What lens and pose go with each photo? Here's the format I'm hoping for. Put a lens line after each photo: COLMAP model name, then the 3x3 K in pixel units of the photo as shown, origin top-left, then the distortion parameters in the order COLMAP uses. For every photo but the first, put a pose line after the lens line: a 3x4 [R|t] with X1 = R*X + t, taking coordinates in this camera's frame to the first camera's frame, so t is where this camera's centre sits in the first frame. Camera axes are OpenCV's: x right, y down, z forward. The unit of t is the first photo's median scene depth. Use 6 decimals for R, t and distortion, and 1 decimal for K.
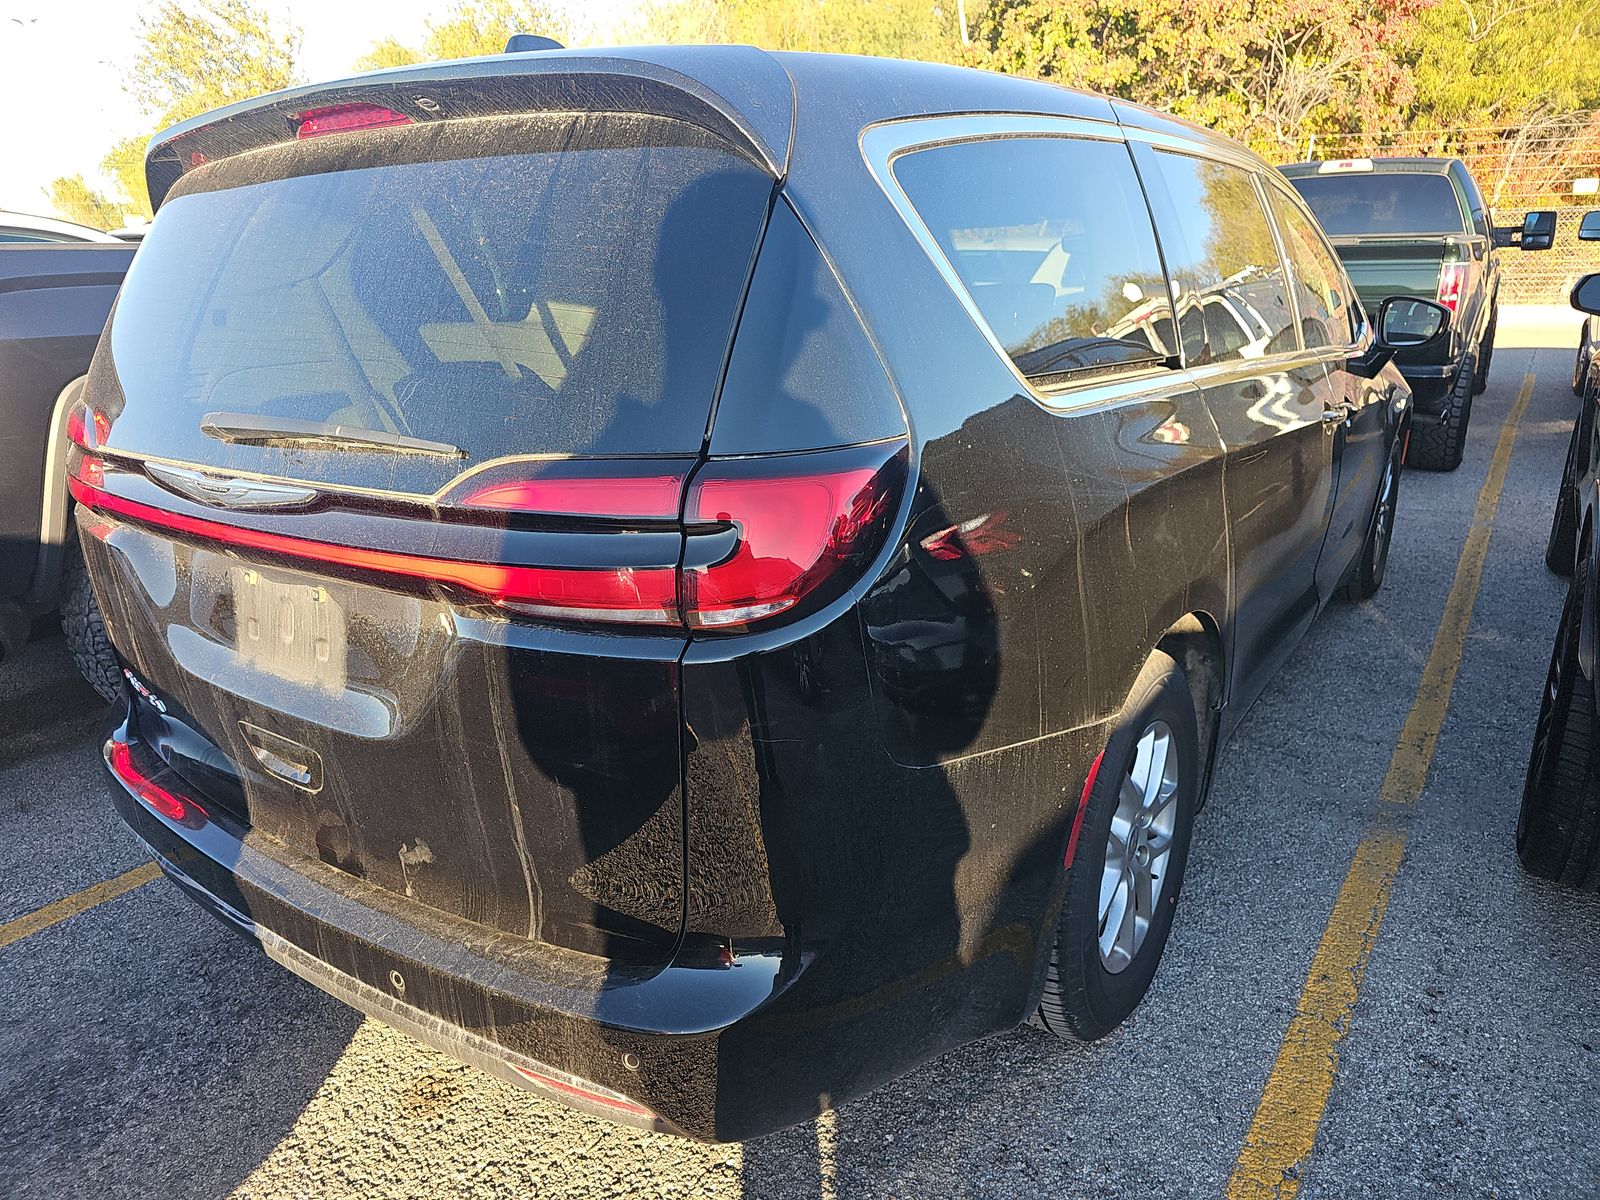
lens RADIAL K [[1082.5, 0, 798.1], [0, 1082.5, 594.6], [0, 0, 1]] dist [0.036921, -0.037624]
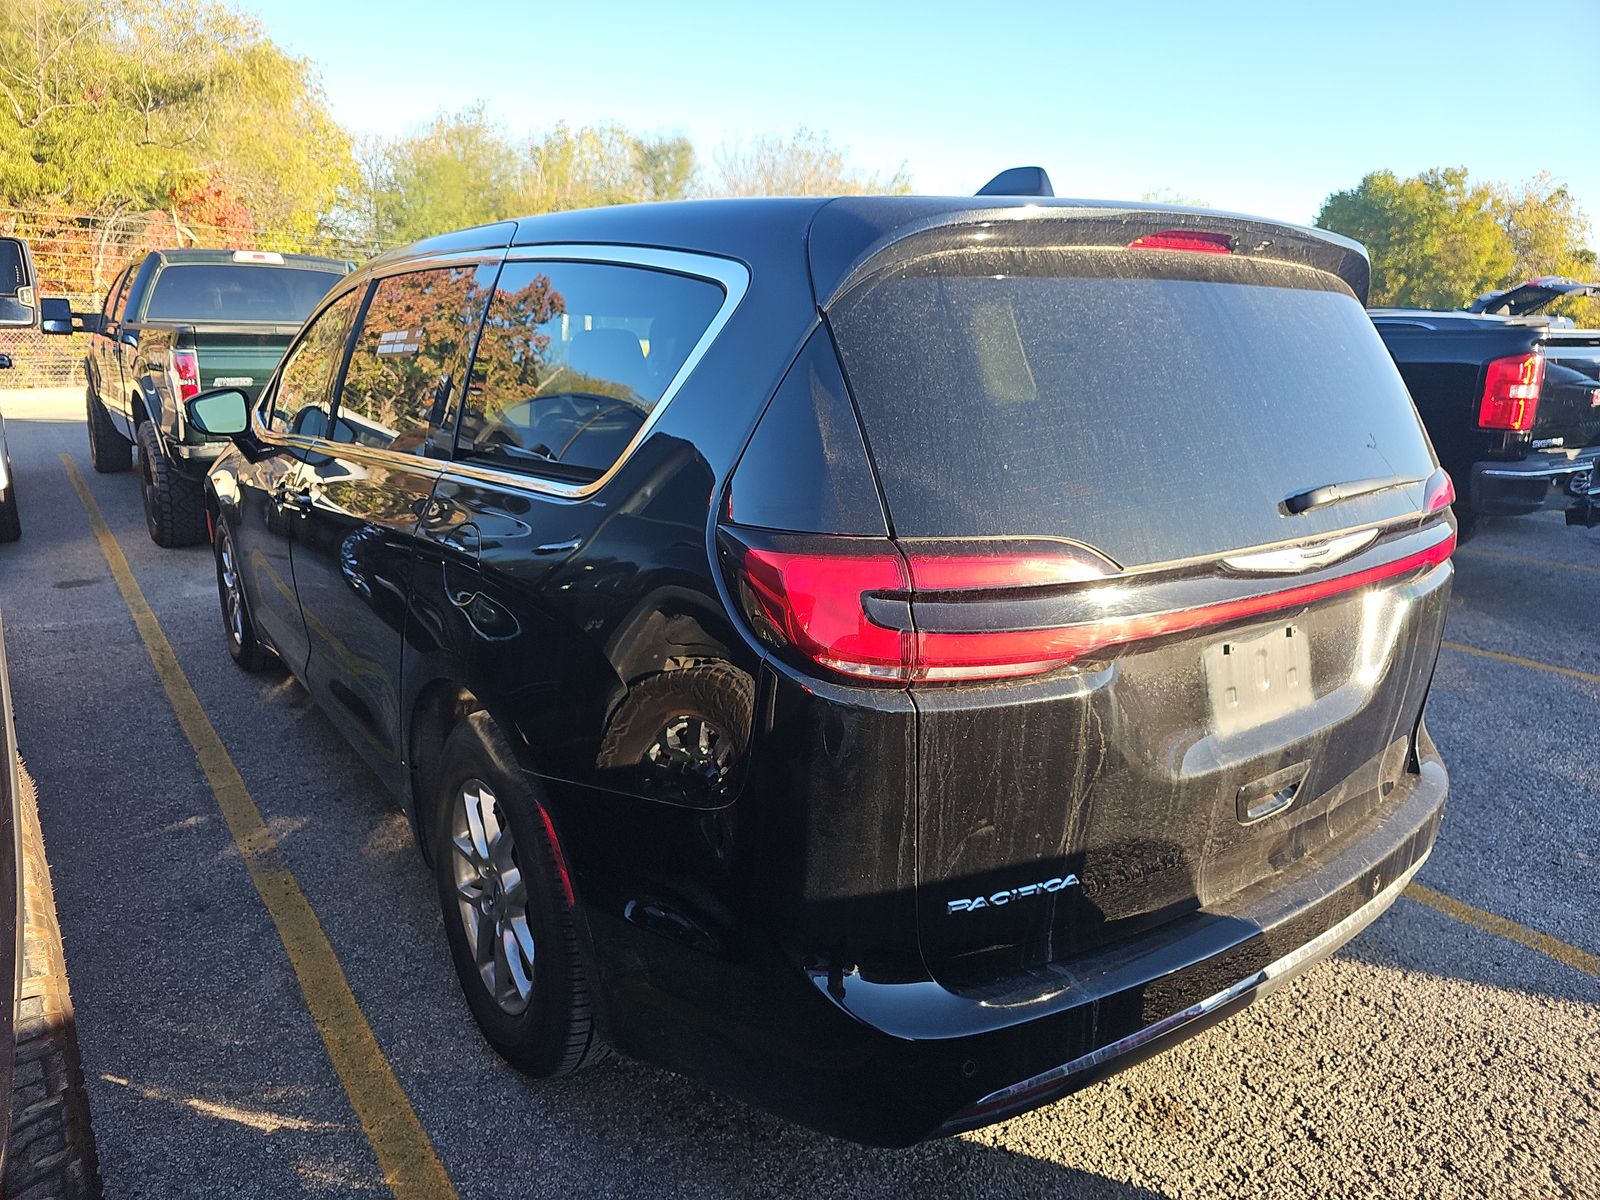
lens RADIAL K [[1076.9, 0, 795.9], [0, 1076.9, 581.9], [0, 0, 1]] dist [0.035724, -0.035941]
pose [[0.304136, -0.185468, 0.934400, -0.187997], [0.258958, 0.960025, 0.106267, -0.035177], [-0.916756, 0.209650, 0.340007, 0.119103]]
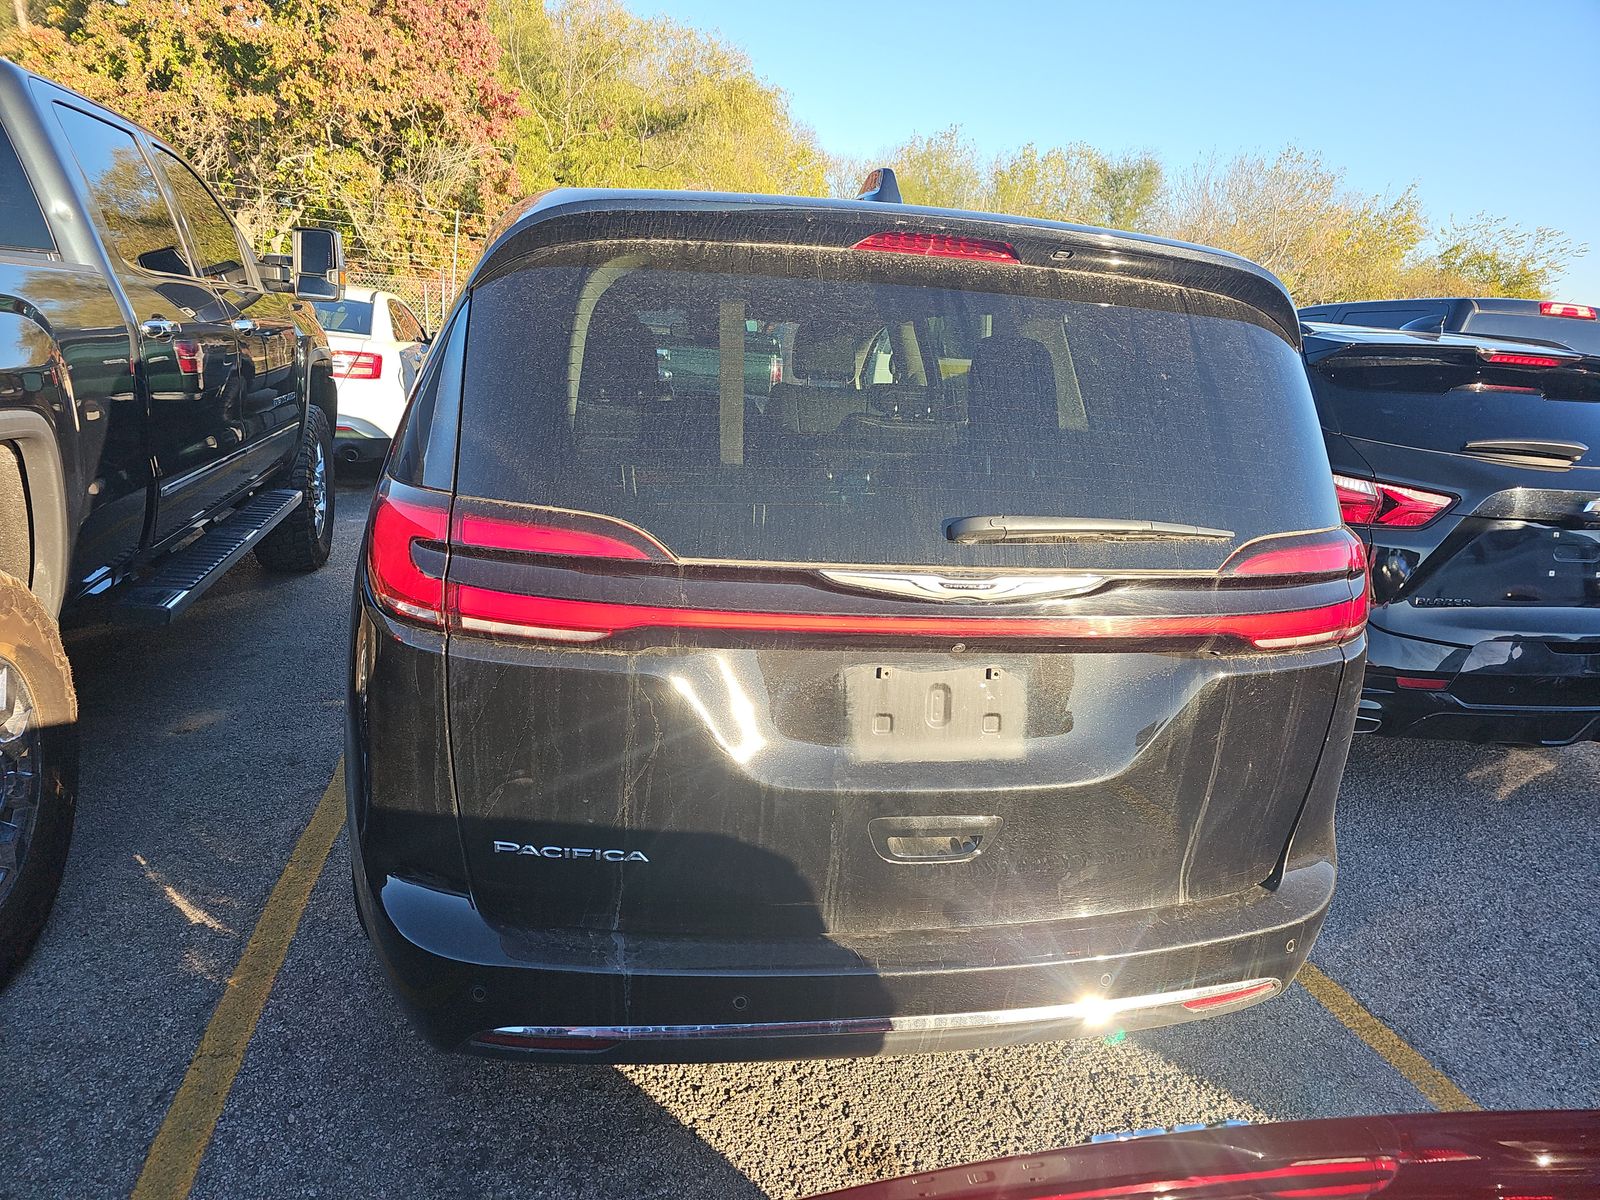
lens RADIAL K [[1072.7, 0, 799.1], [0, 1072.7, 608.3], [0, 0, 1]] dist [0.040921, -0.041000]
pose [[0.661202, -0.108528, 0.742316, -0.150952], [0.127152, 0.991377, 0.031683, -0.013780], [-0.739354, 0.073438, 0.669300, 0.045619]]
